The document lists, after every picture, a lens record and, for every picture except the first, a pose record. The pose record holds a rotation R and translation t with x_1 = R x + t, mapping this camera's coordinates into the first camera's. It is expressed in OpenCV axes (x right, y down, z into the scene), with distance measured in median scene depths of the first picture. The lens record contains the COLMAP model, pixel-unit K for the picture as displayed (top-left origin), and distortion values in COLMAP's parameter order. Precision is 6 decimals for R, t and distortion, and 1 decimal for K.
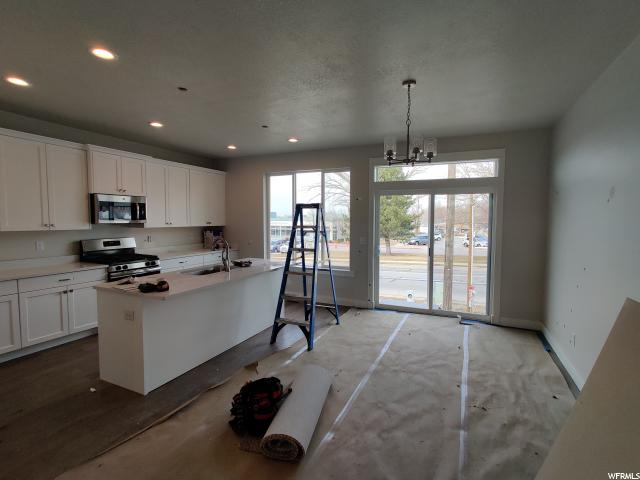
lens RADIAL K [[316.9, 0, 320.6], [0, 316.9, 237.5], [0, 0, 1]] dist [-0.001466, 0.002389]
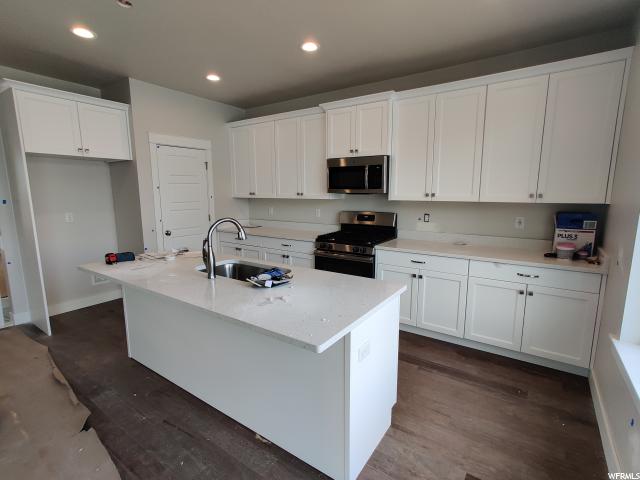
lens RADIAL K [[316.9, 0, 318.5], [0, 316.9, 239.6], [0, 0, 1]] dist [-0.001466, 0.002389]
pose [[-0.160984, 0.151577, -0.975248, 0.169059], [-0.055489, 0.985183, 0.162280, -0.050659], [0.985396, 0.080240, -0.150188, 0.959735]]
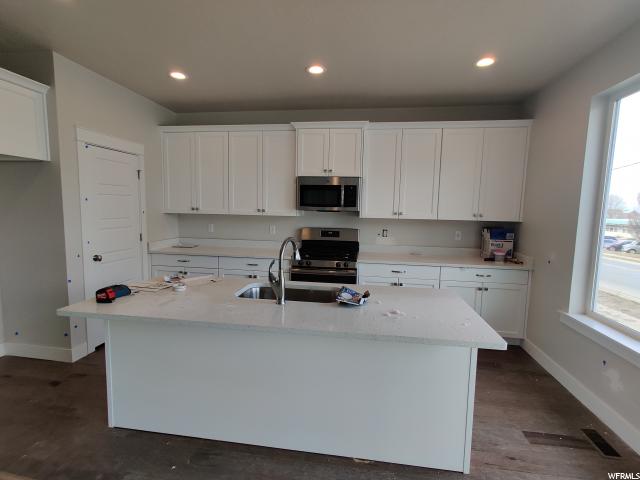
lens RADIAL K [[316.9, 0, 318.5], [0, 316.9, 241.5], [0, 0, 1]] dist [-0.001466, 0.002389]
pose [[0.290693, 0.108056, -0.950695, 0.156254], [-0.075726, 0.993084, 0.089719, -0.035281], [0.953815, 0.045912, 0.296865, 0.677612]]
